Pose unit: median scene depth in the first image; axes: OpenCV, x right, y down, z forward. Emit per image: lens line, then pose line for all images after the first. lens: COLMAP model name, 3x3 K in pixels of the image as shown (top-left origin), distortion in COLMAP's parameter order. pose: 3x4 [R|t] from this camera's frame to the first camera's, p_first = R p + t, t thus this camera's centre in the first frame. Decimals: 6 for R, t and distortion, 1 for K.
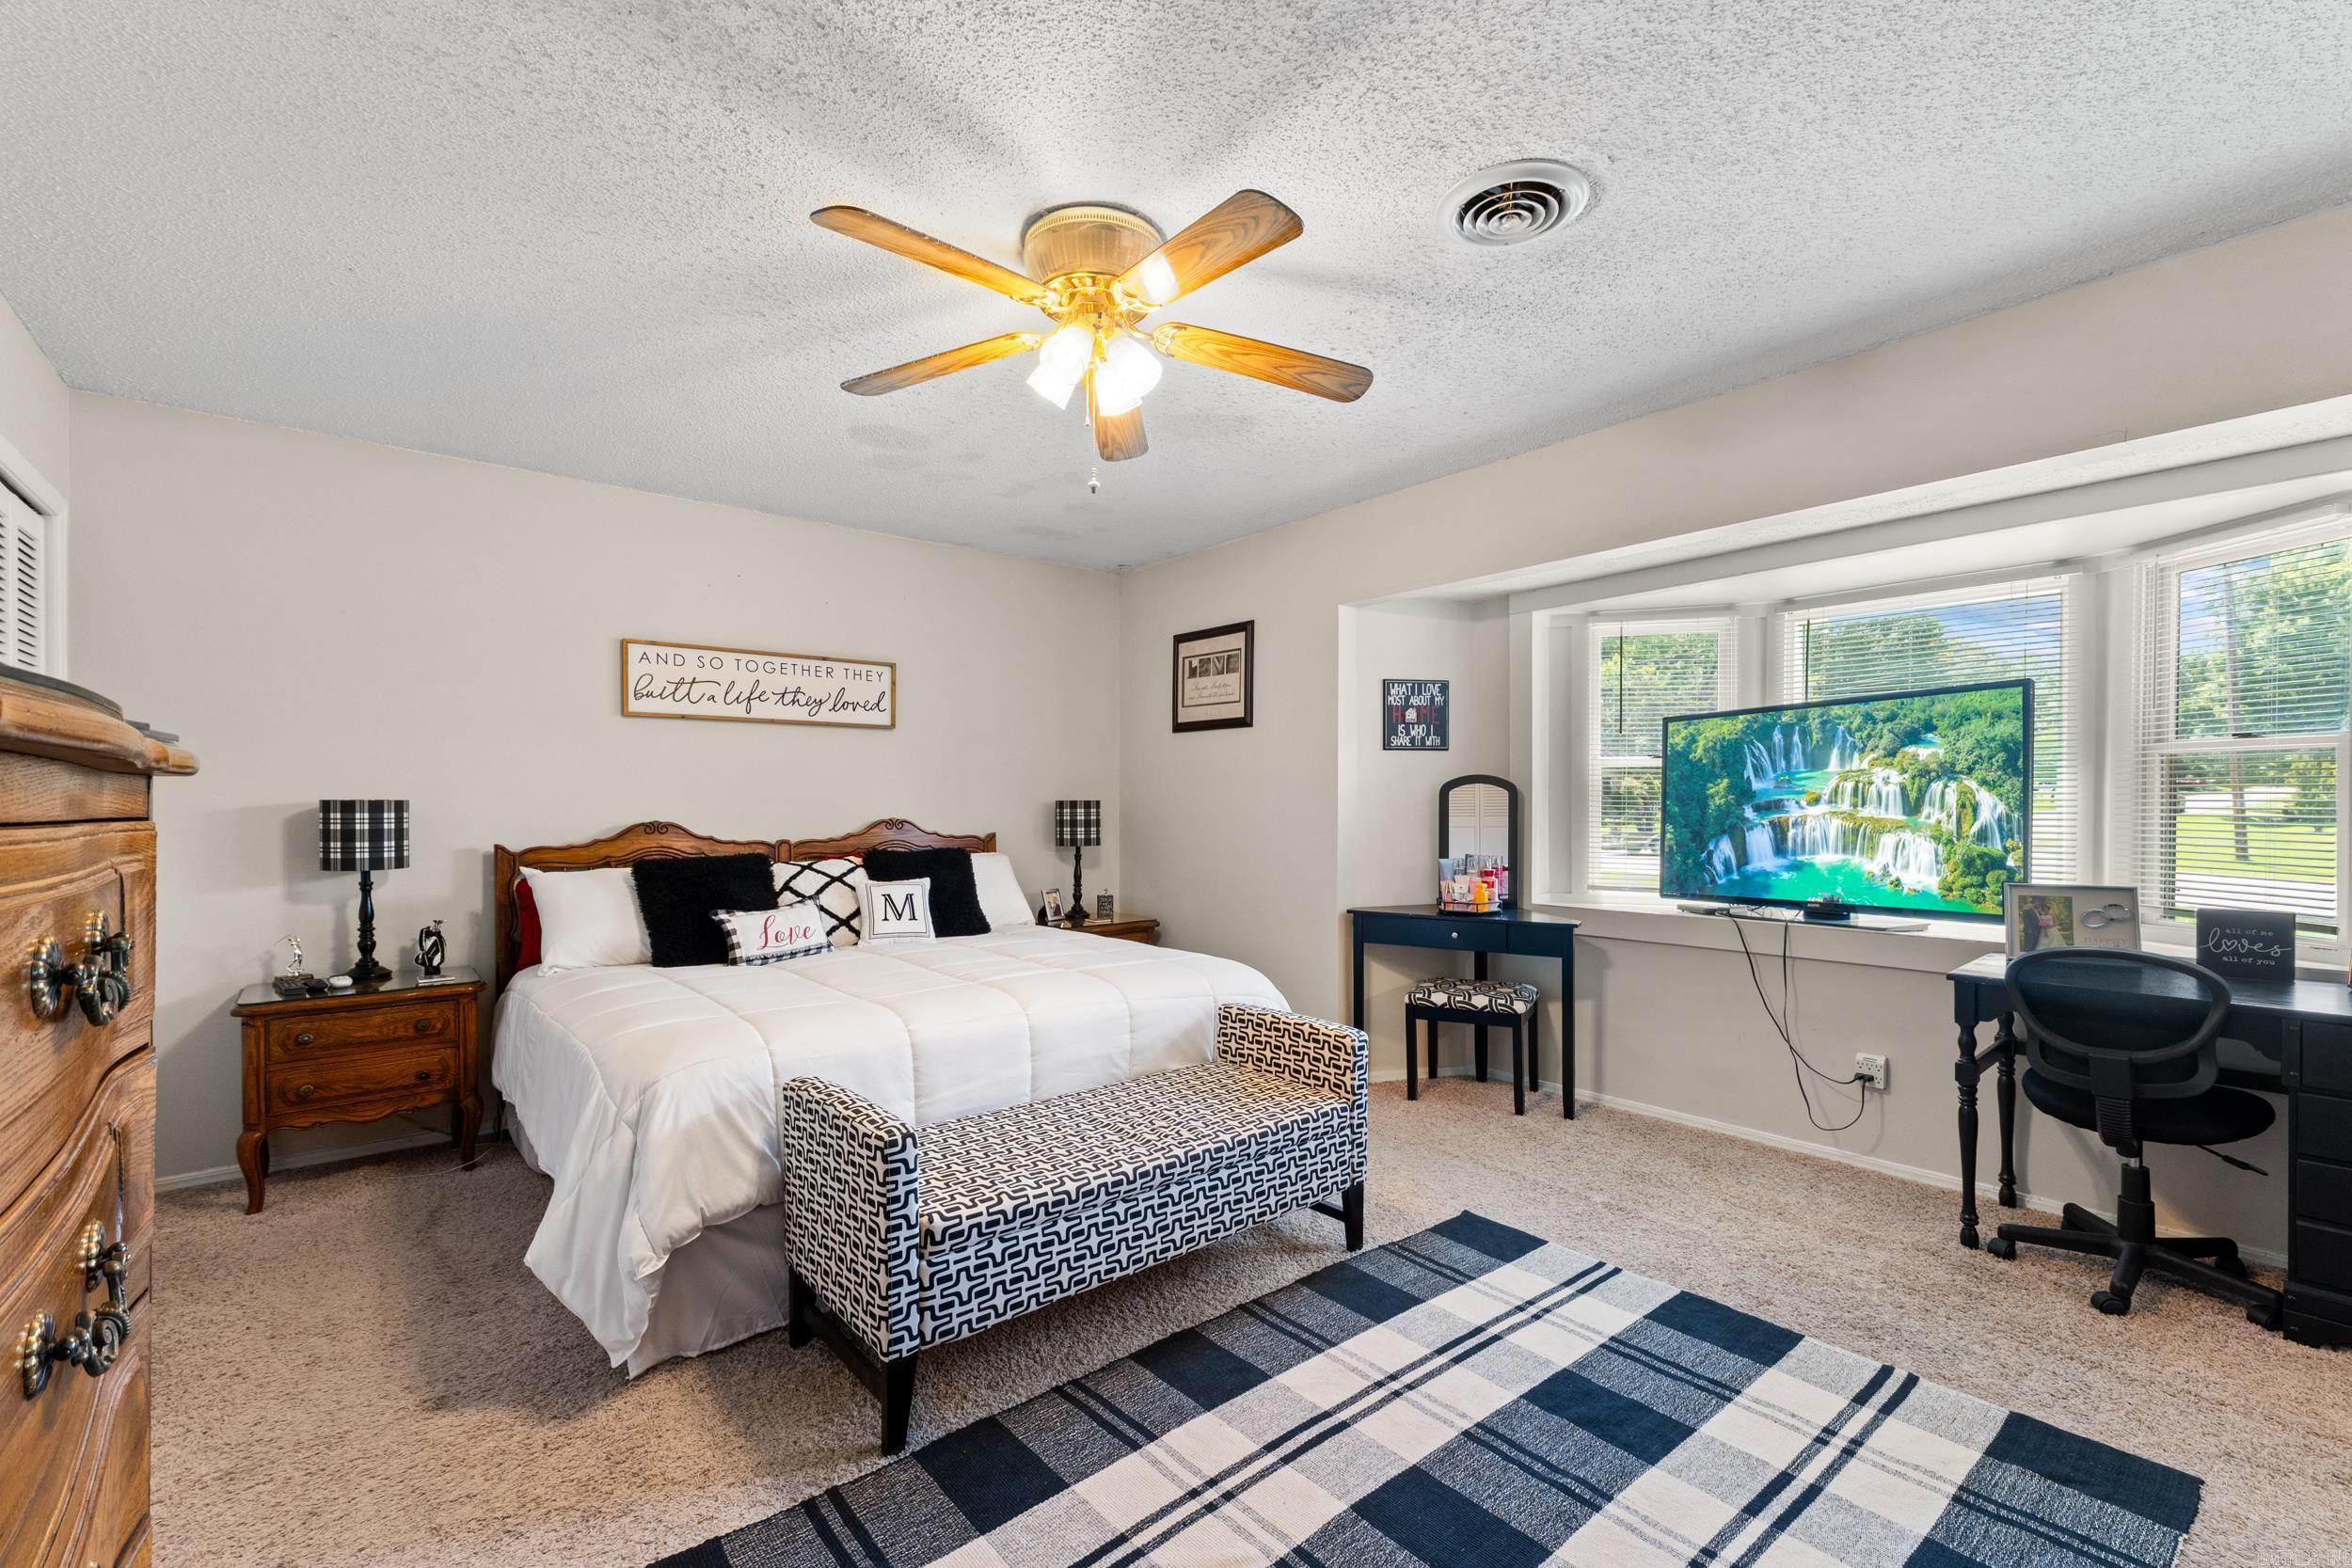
lens RADIAL K [[1010.0, 0, 1167.8], [0, 1010.0, 800.3], [0, 0, 1]] dist [0.007602, -0.001705]
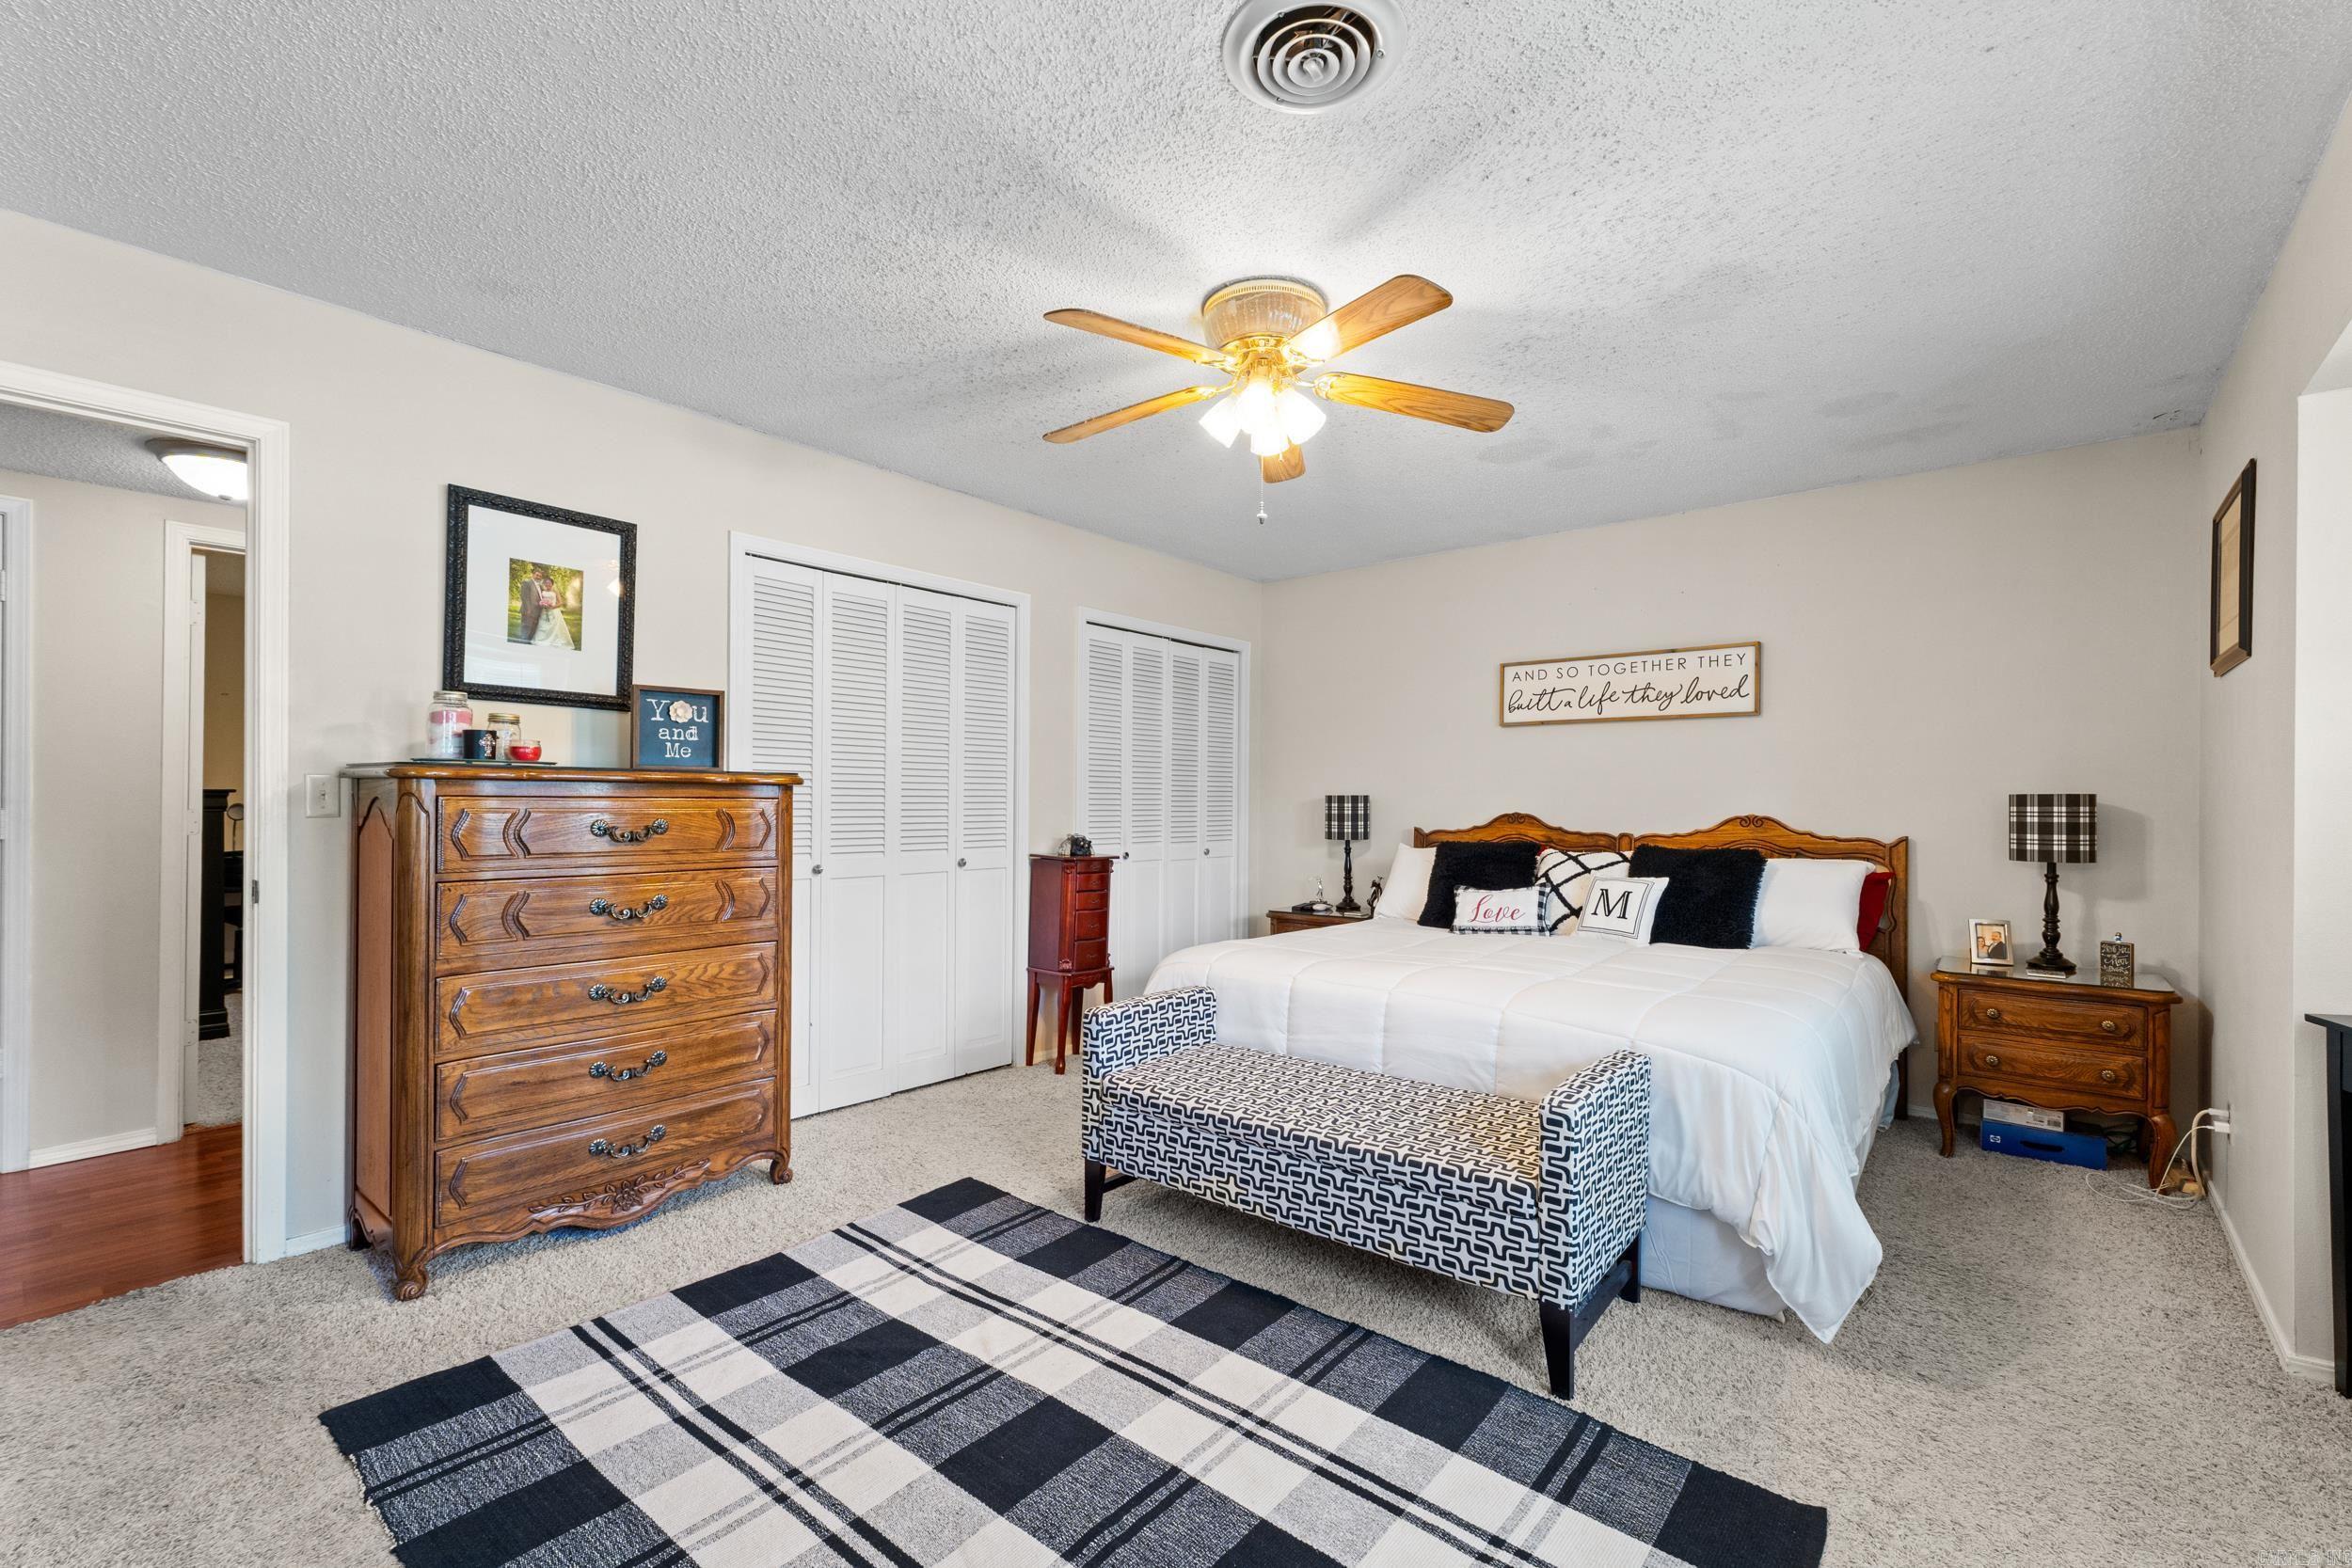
lens RADIAL K [[1010.0, 0, 1228.8], [0, 1010.0, 797.7], [0, 0, 1]] dist [0.007602, -0.001705]
pose [[0.204908, 0.002112, -0.978779, 0.604725], [0.002486, 0.999993, 0.002679, -0.000881], [0.978778, -0.002982, 0.204901, 0.423757]]
